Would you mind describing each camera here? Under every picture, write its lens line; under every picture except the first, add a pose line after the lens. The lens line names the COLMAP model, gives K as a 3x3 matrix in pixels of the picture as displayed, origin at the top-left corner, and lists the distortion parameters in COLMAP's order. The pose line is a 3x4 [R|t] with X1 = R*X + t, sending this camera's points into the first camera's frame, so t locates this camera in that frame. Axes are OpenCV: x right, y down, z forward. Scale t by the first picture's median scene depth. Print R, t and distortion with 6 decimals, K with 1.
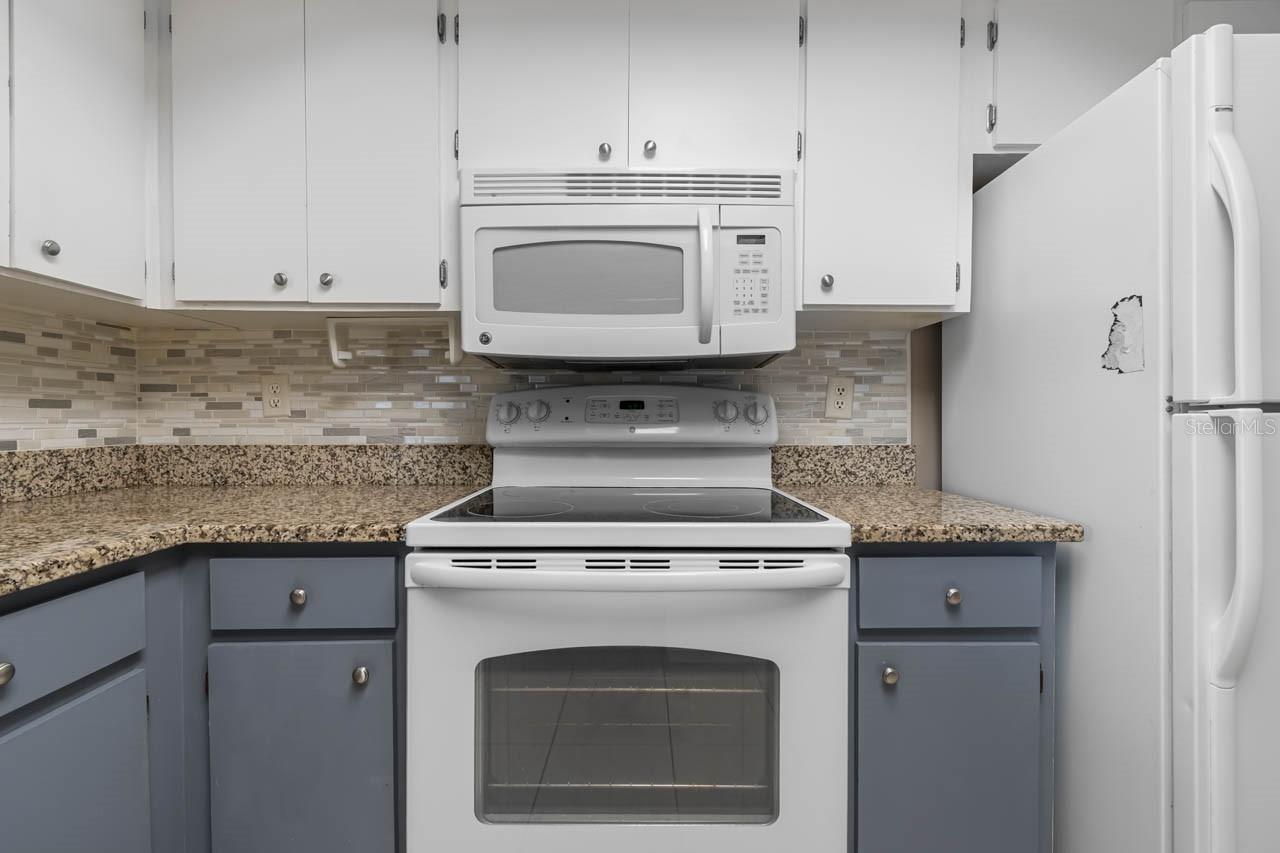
lens RADIAL K [[585.1, 0, 640.0], [0, 585.1, 426.5], [0, 0, 1]] dist [0.002708, -0.000592]
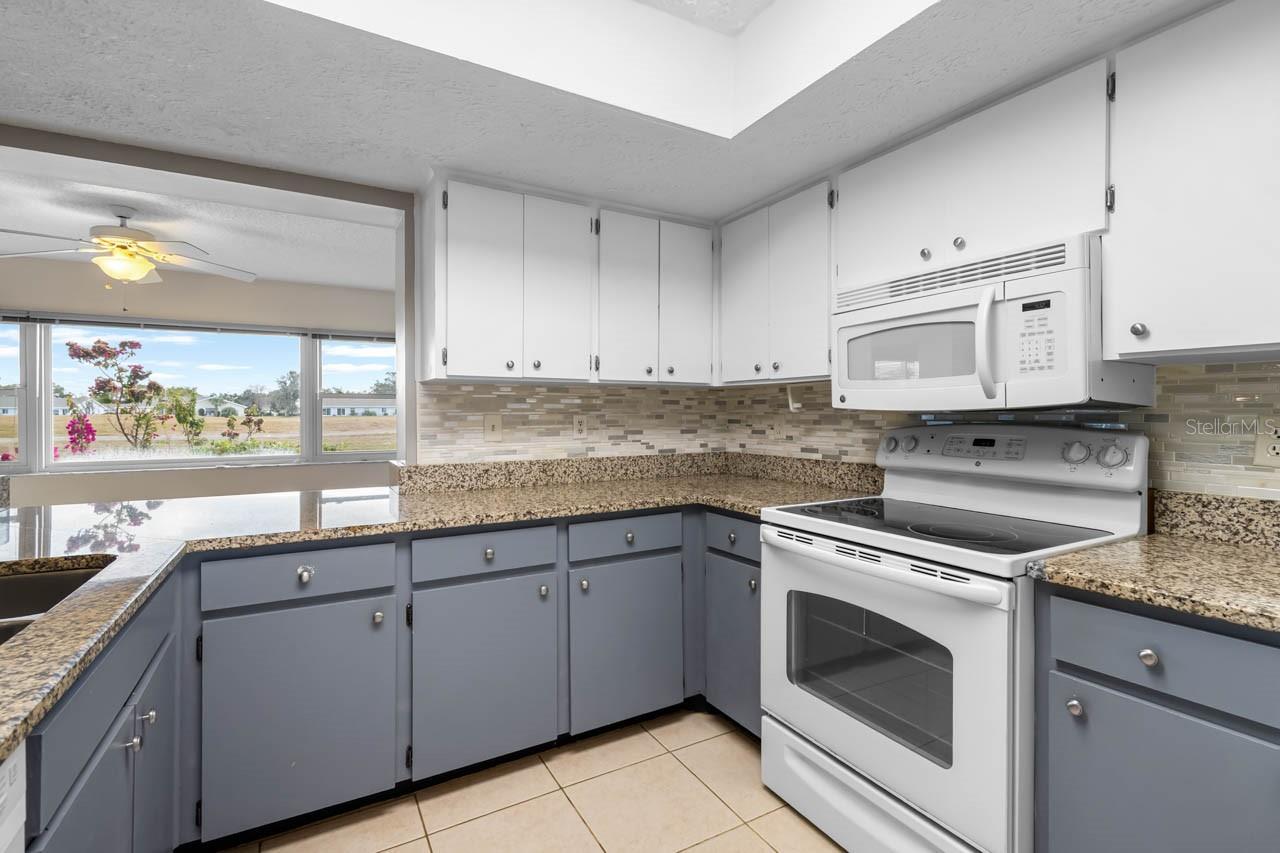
lens RADIAL K [[574.2, 0, 641.1], [0, 574.2, 409.5], [0, 0, 1]] dist [-0.000365, -0.000098]
pose [[0.505220, -0.006574, -0.862965, 0.683263], [-0.014256, 0.999771, -0.015963, -0.080437], [0.862873, 0.020367, 0.505011, -0.195948]]
